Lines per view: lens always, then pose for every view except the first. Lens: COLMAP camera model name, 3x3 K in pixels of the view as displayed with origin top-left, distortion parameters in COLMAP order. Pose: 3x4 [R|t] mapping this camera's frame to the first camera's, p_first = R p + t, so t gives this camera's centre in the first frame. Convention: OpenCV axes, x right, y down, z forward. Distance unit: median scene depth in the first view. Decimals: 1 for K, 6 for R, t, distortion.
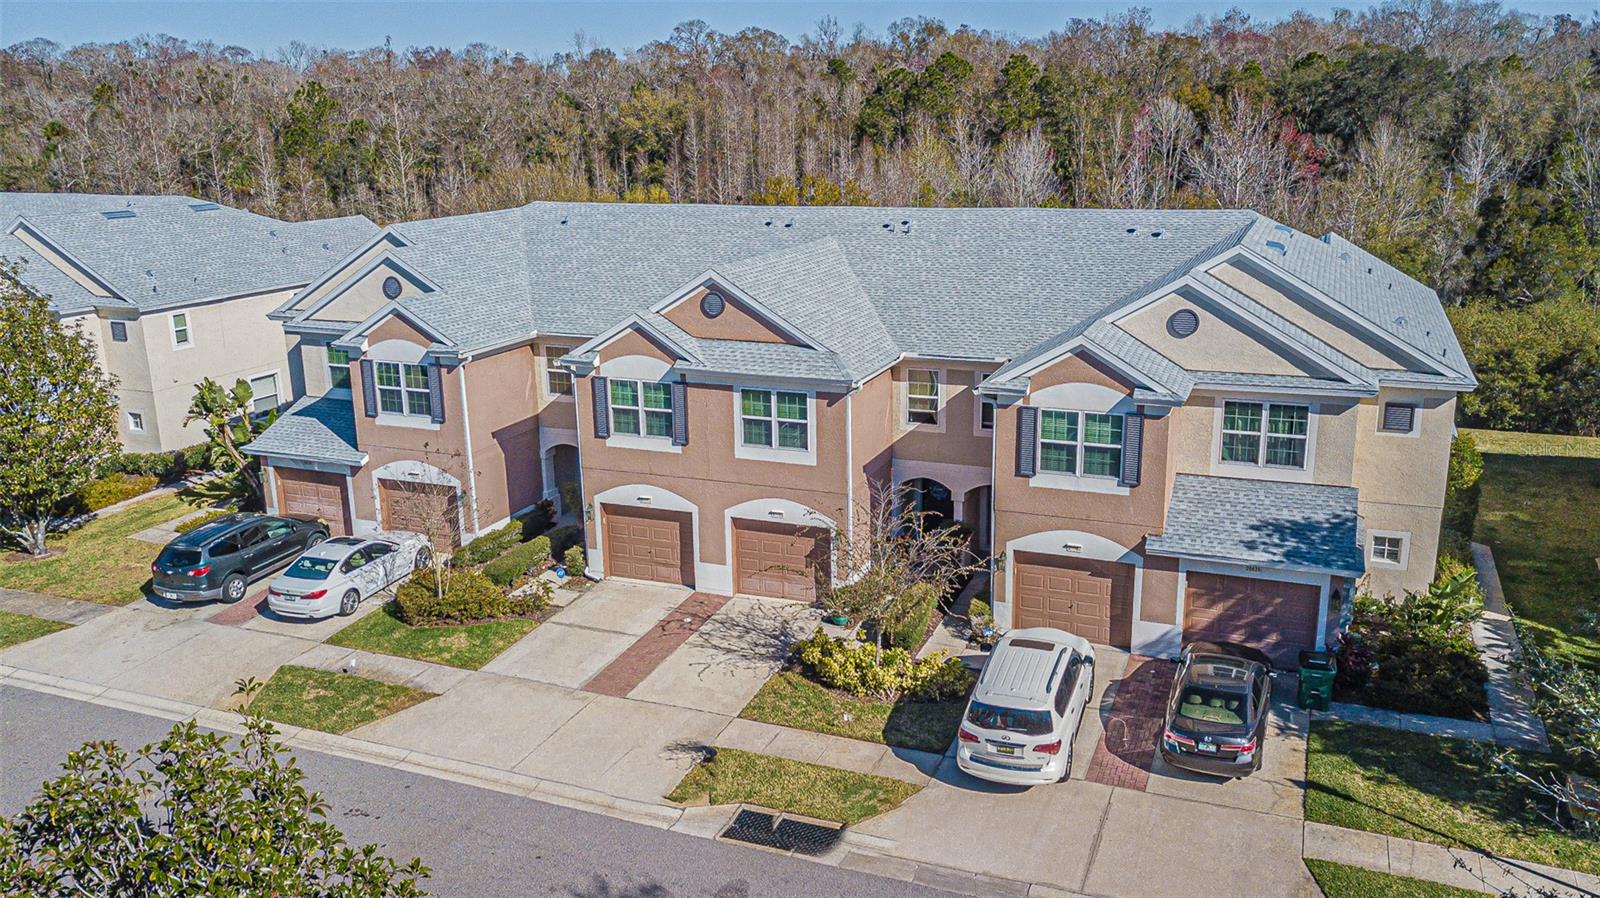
lens RADIAL K [[1342.5, 0, 791.1], [0, 1342.5, 454.9], [0, 0, 1]] dist [-0.015496, 0.097238]
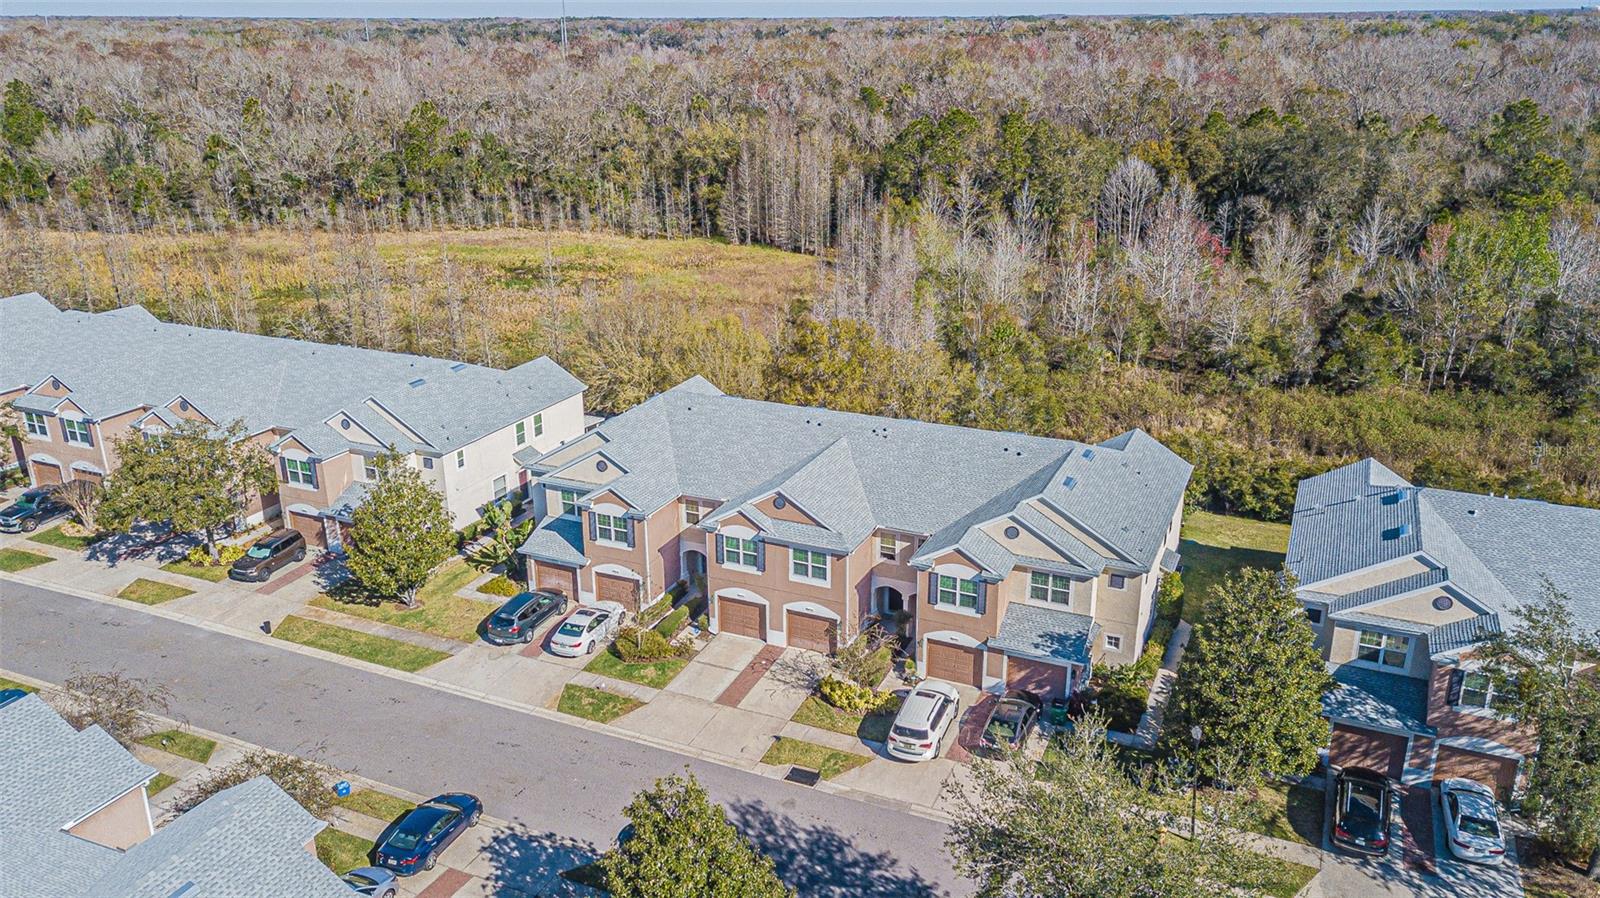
lens RADIAL K [[1238.1, 0, 796.0], [0, 1238.1, 478.8], [0, 0, 1]] dist [0.055151, -0.001190]
pose [[0.999533, 0.024568, -0.018144, -0.003268], [-0.022956, 0.996178, 0.084273, -0.299830], [0.020145, -0.083817, 0.996278, -0.792476]]
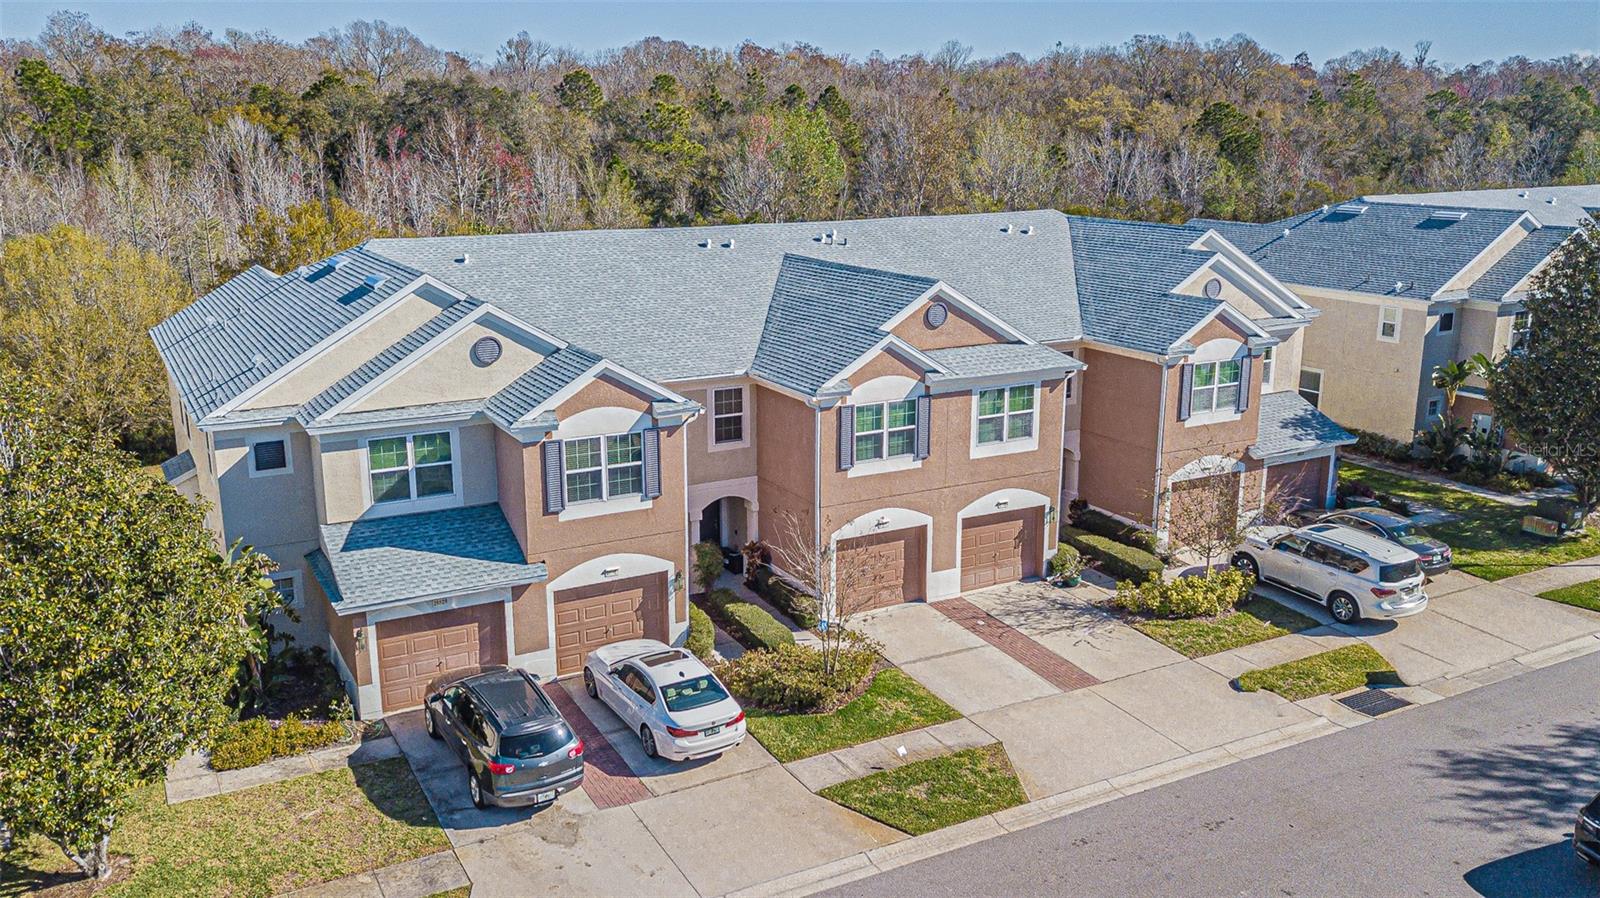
lens RADIAL K [[1342.5, 0, 791.1], [0, 1342.5, 454.9], [0, 0, 1]] dist [-0.015496, 0.097238]
pose [[0.611737, -0.169730, 0.772638, -0.935464], [0.202341, 0.977792, 0.054593, -0.086688], [-0.764746, 0.122940, 0.632495, 0.449470]]
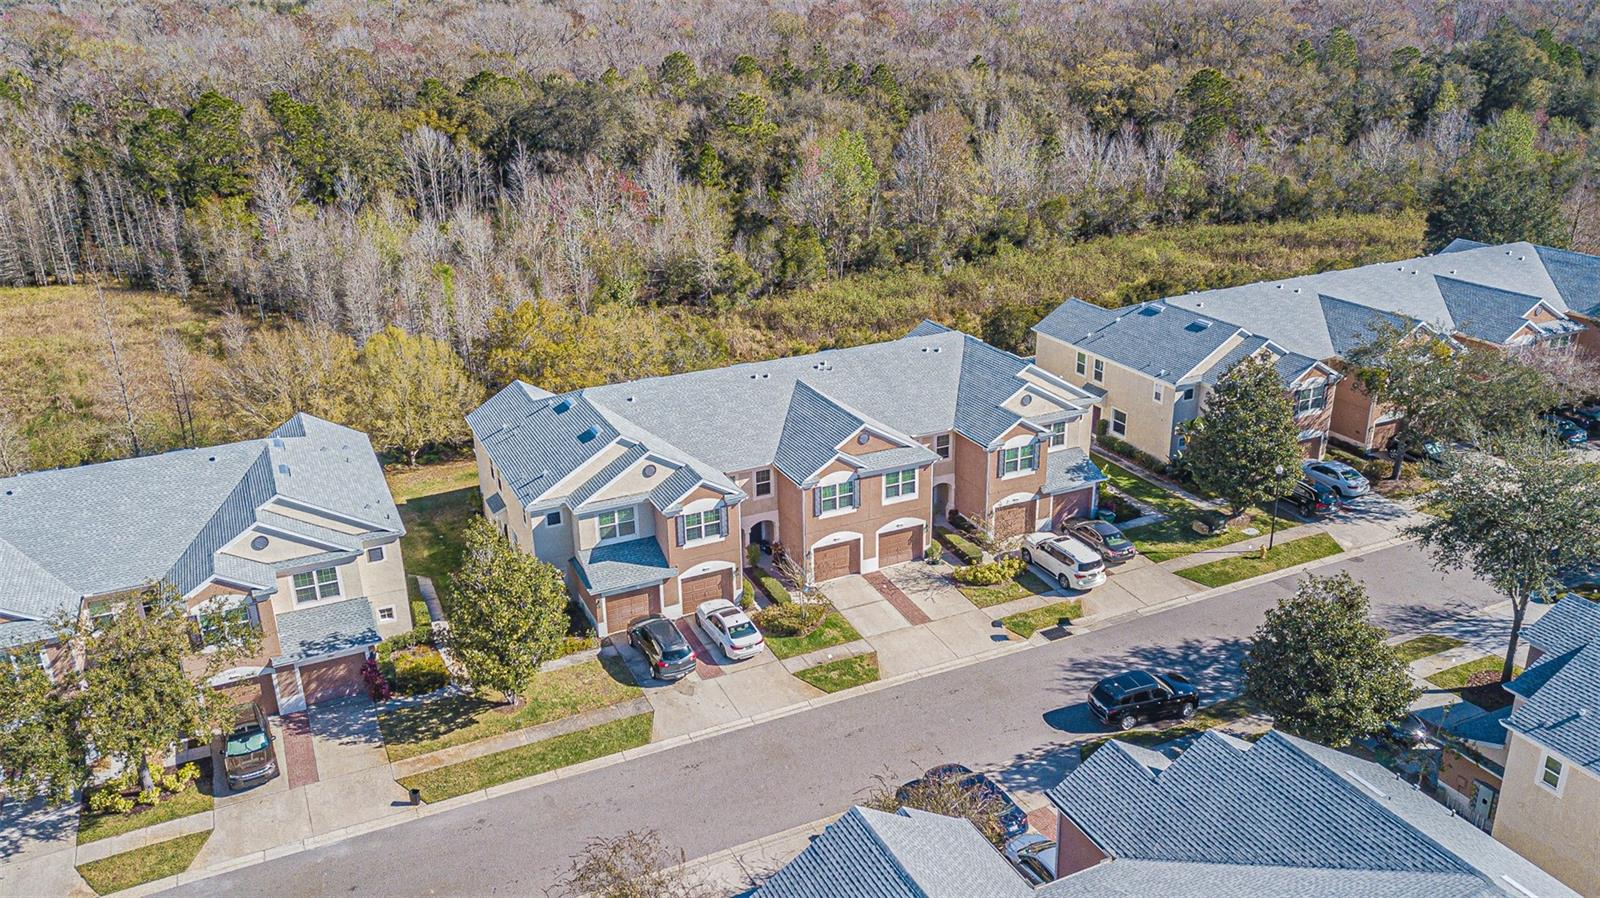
lens RADIAL K [[1263.2, 0, 800.0], [0, 1263.2, 449.0], [0, 0, 1]] dist [0.063809, -0.003896]
pose [[0.656759, -0.262223, 0.707041, -1.517957], [0.203714, 0.964429, 0.168455, -0.448253], [-0.726063, 0.033399, 0.686816, -0.277609]]
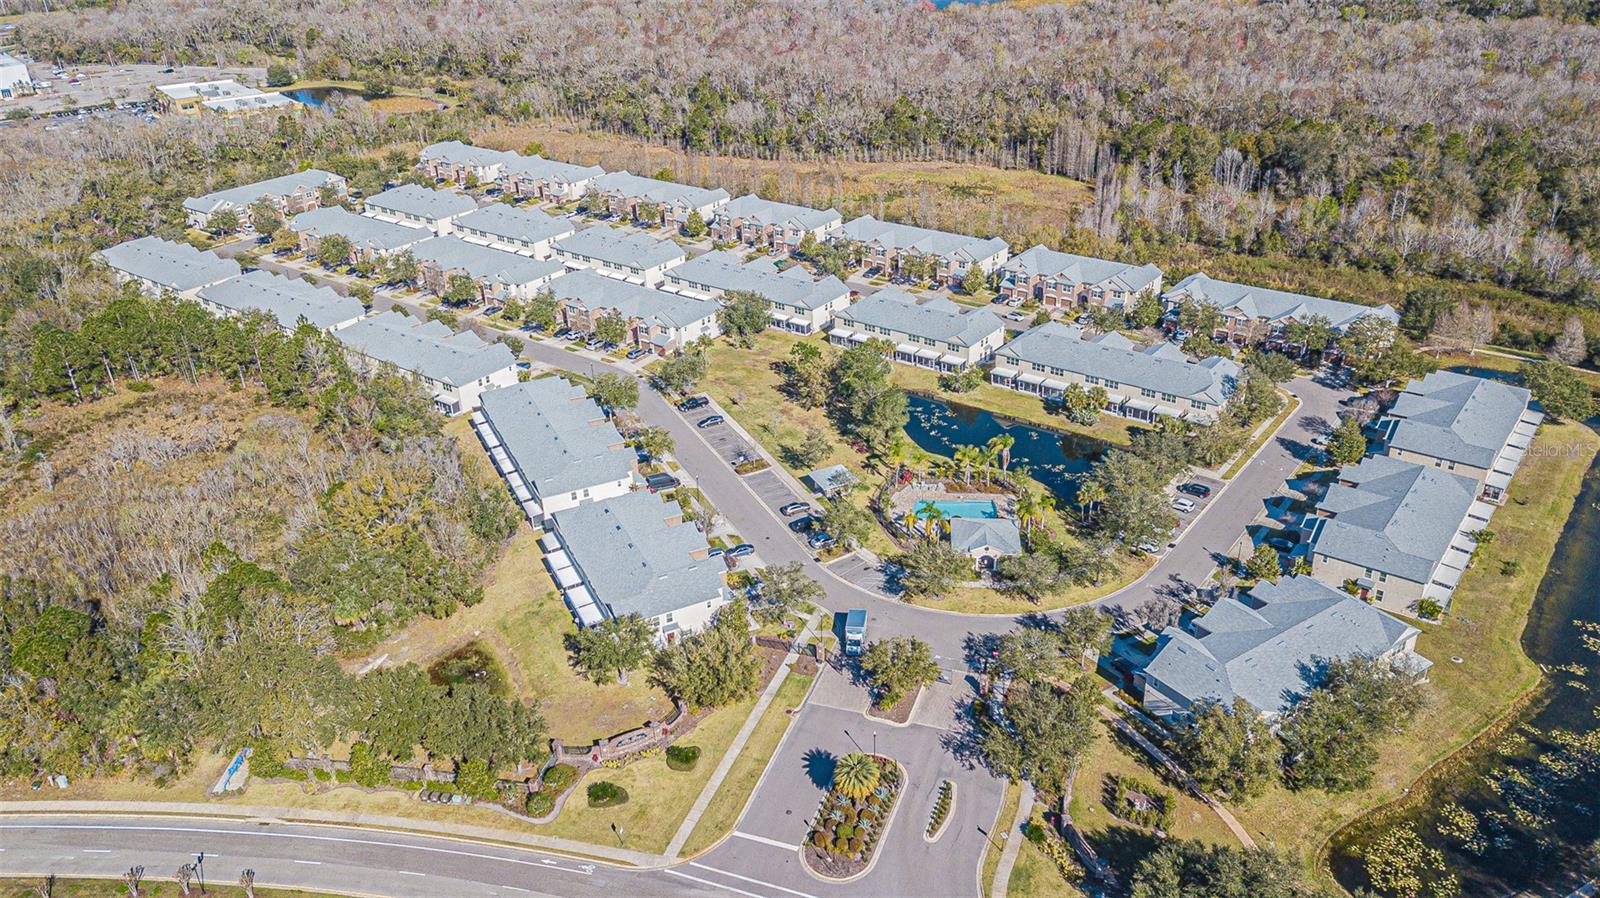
lens RADIAL K [[1263.2, 0, 800.0], [0, 1263.2, 449.0], [0, 0, 1]] dist [0.063809, -0.003896]
pose [[0.970172, 0.103984, -0.218985, 0.229331], [-0.059975, 0.978205, 0.198789, -0.564918], [0.234884, -0.179726, 0.955263, -7.891333]]
